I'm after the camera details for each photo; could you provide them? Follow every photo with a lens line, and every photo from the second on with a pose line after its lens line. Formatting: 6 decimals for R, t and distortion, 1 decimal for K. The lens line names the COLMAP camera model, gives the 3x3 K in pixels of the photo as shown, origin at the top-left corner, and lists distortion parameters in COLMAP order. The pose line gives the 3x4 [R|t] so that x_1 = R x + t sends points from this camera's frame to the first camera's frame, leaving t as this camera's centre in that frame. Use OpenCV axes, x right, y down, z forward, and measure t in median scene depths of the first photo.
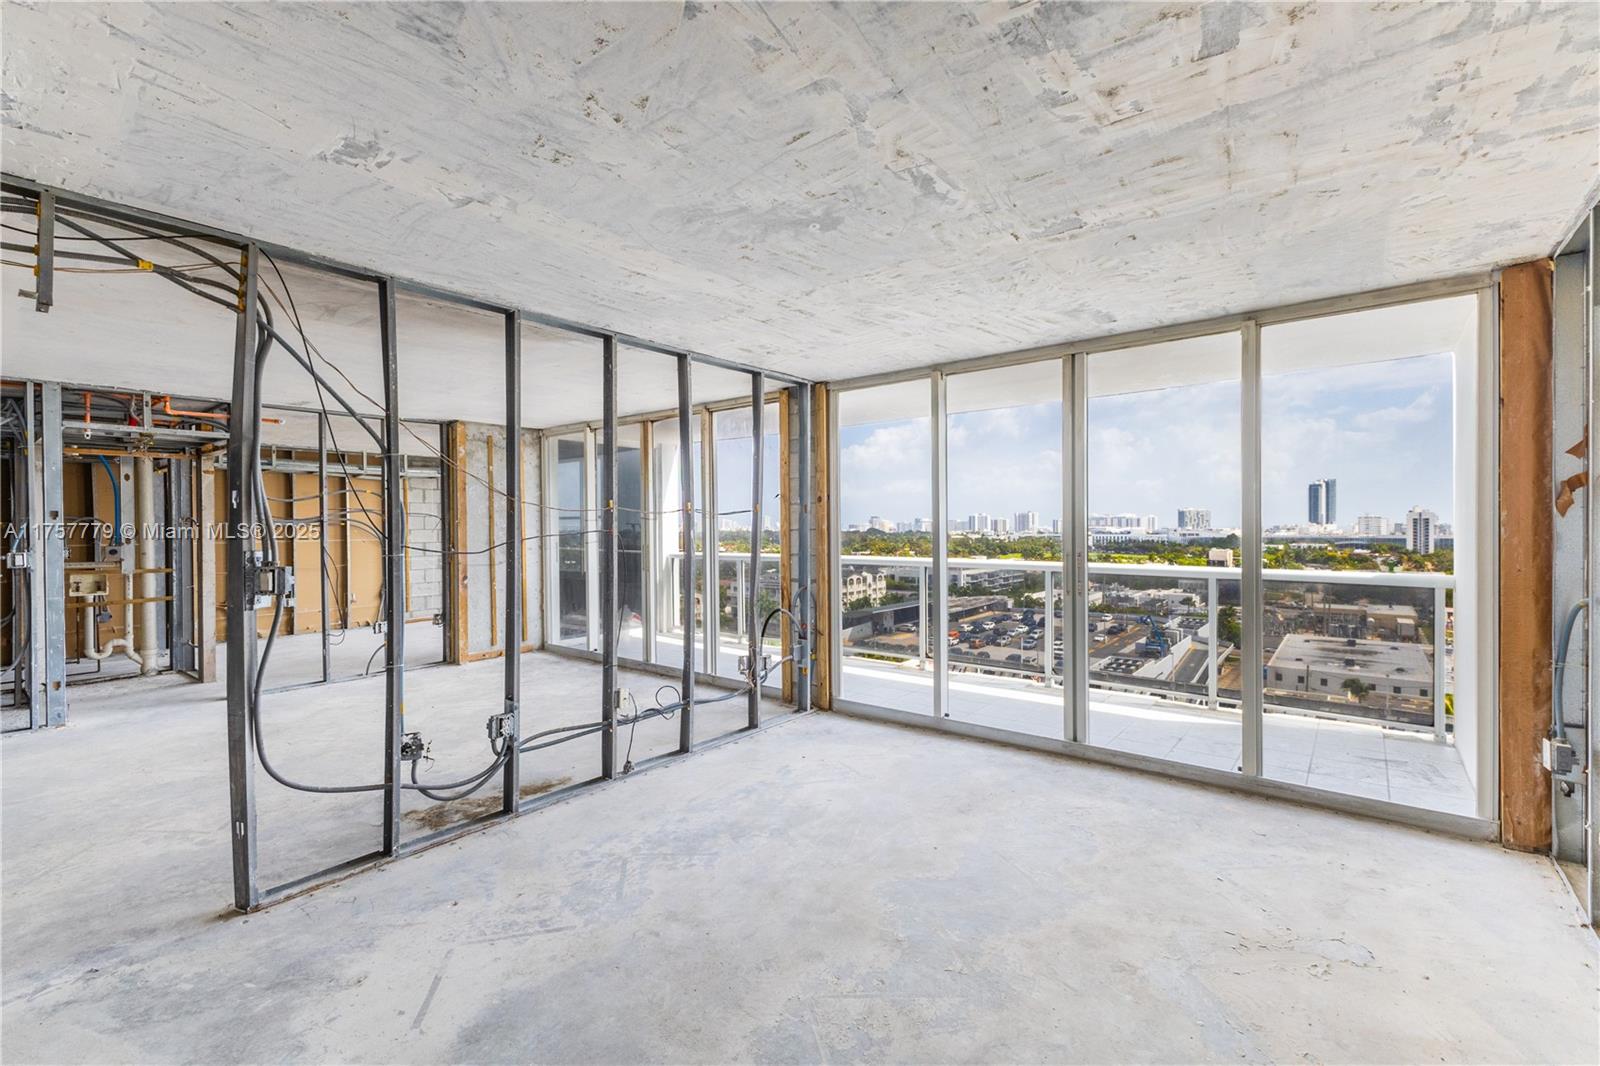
lens RADIAL K [[686.0, 0, 803.5], [0, 686.0, 531.3], [0, 0, 1]] dist [0.011025, -0.003690]
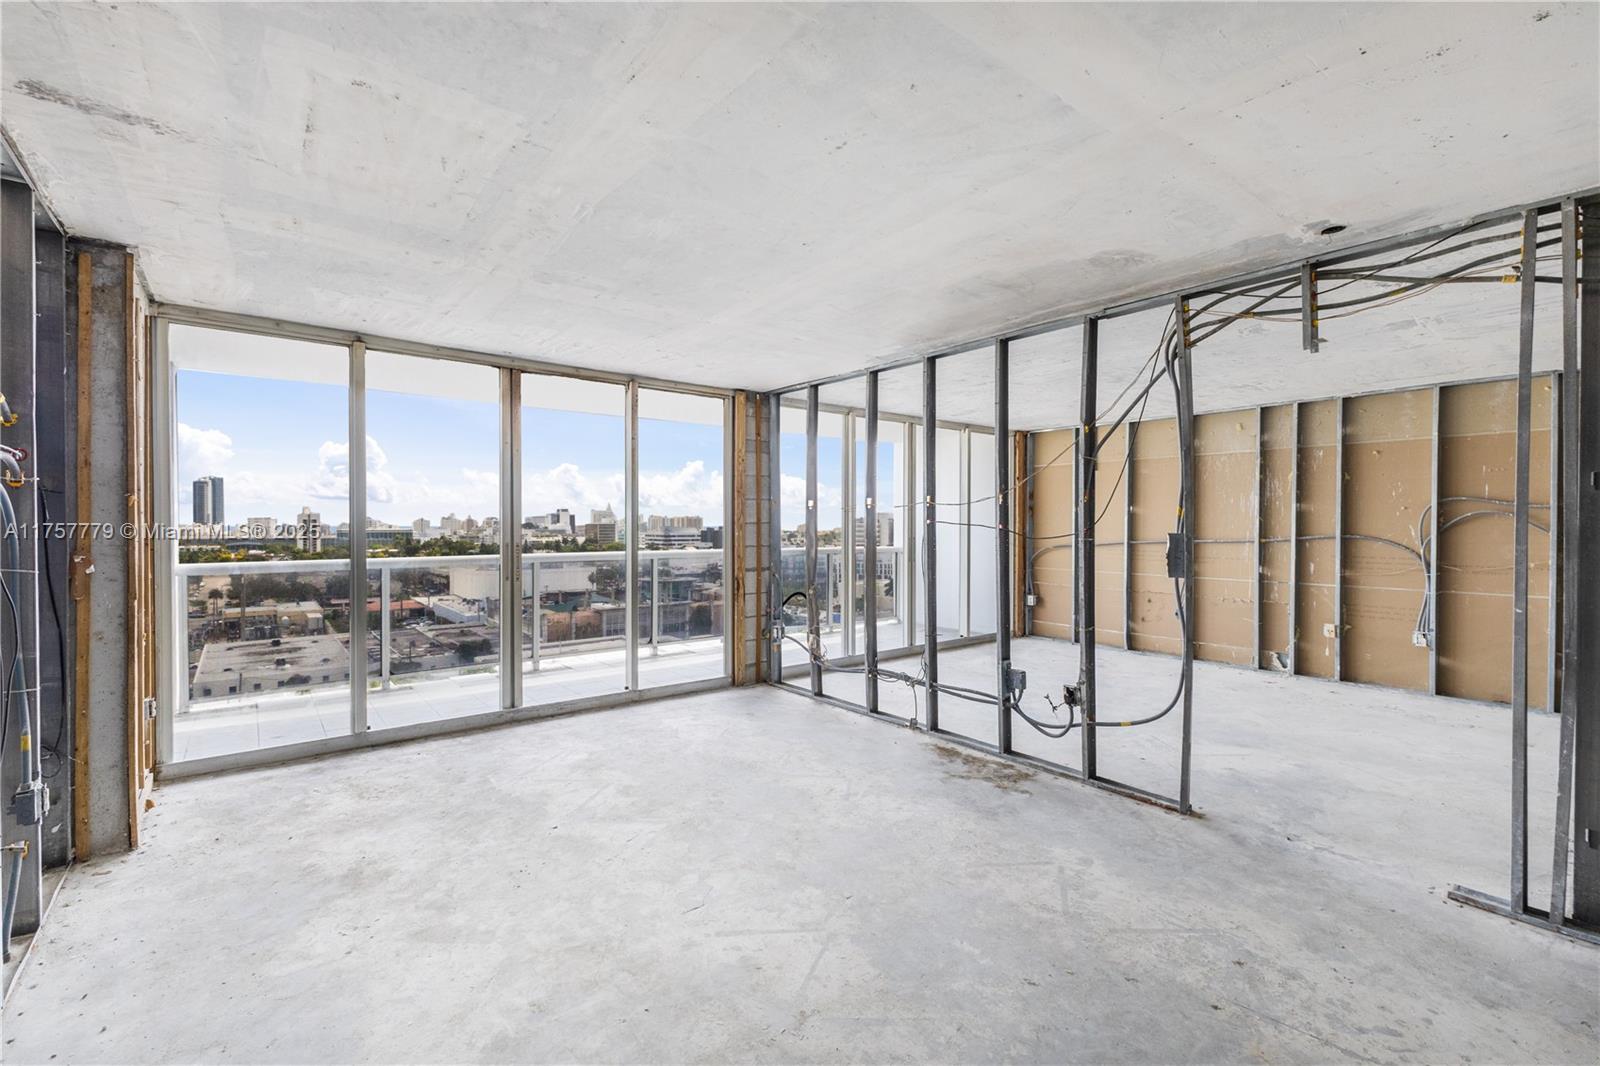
lens RADIAL K [[699.4, 0, 800.8], [0, 699.4, 529.9], [0, 0, 1]] dist [0.009096, -0.000028]
pose [[0.220903, -0.001476, 0.975295, -1.602613], [0.005235, 0.999986, 0.000328, 0.012225], [-0.975282, 0.005033, 0.220907, 1.007197]]
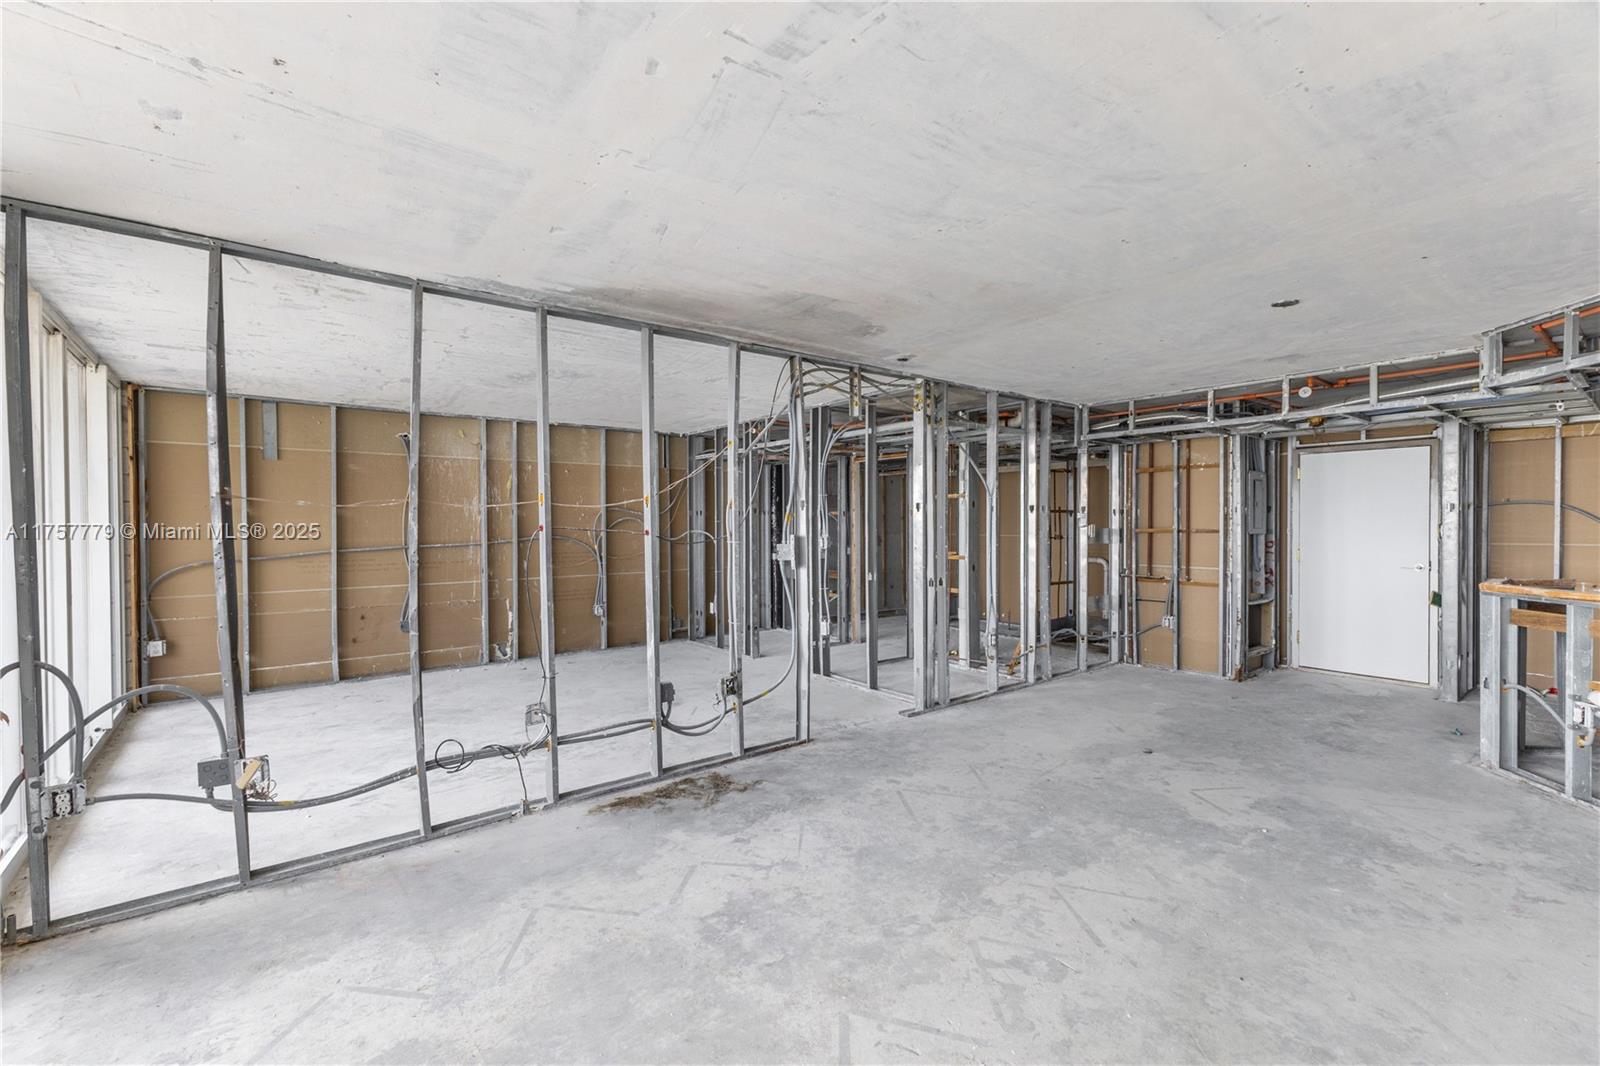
lens RADIAL K [[686.0, 0, 803.5], [0, 686.0, 531.3], [0, 0, 1]] dist [0.011025, -0.003690]
pose [[-0.973902, 0.009956, 0.226752, -0.861523], [0.014205, 0.999753, 0.017116, -0.007067], [-0.226526, 0.019890, -0.973802, 1.906470]]
